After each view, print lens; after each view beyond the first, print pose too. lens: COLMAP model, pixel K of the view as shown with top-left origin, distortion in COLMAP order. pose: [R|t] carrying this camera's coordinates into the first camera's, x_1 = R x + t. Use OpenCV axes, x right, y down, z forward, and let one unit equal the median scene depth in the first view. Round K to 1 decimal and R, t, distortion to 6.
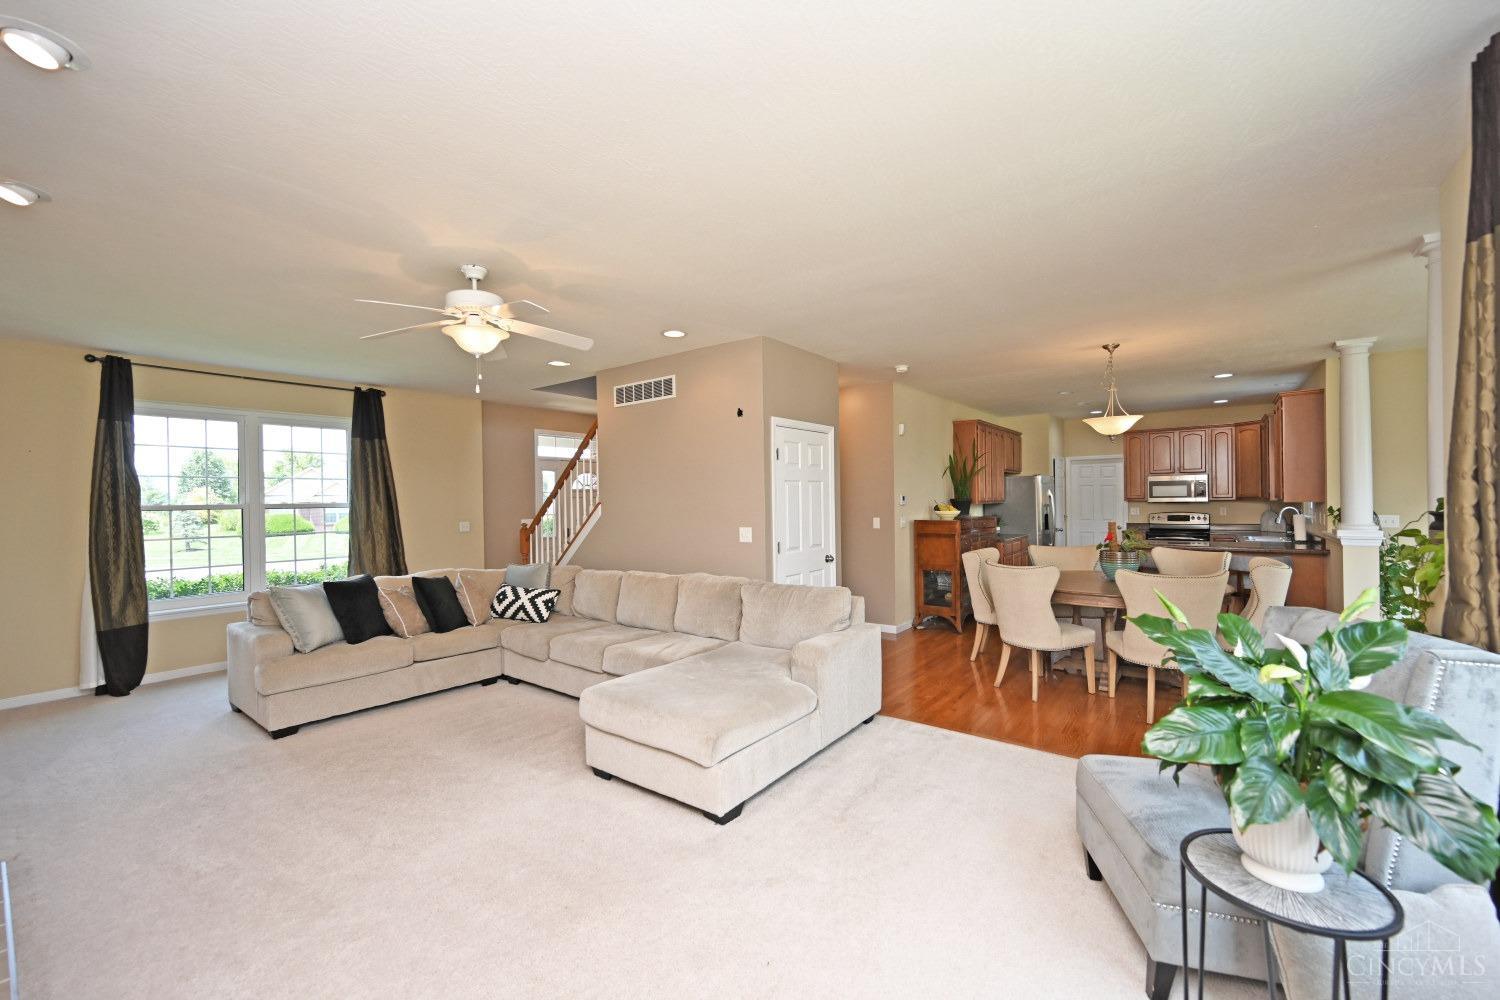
lens RADIAL K [[592.1, 0, 751.5], [0, 592.1, 502.0], [0, 0, 1]] dist [0.005602, 0.000168]
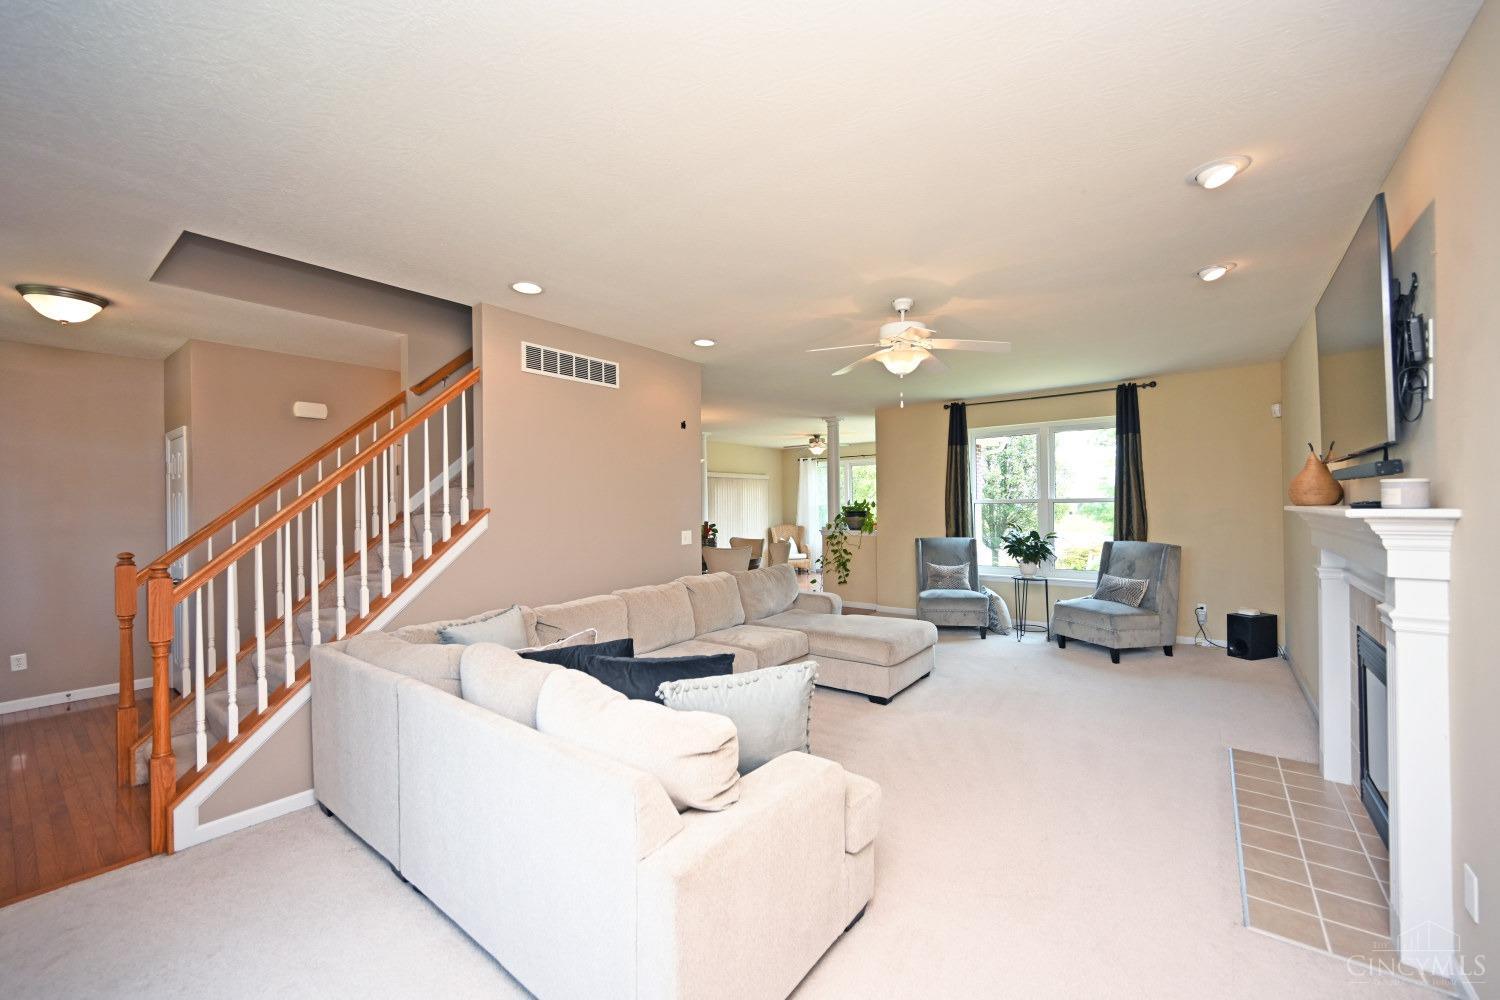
lens RADIAL K [[592.1, 0, 750.1], [0, 592.1, 501.5], [0, 0, 1]] dist [0.005602, 0.000168]
pose [[-0.011617, 0.015731, 0.999809, -0.979942], [0.017112, 0.999733, -0.015531, 0.007080], [-0.999786, 0.016928, -0.011883, 0.797116]]
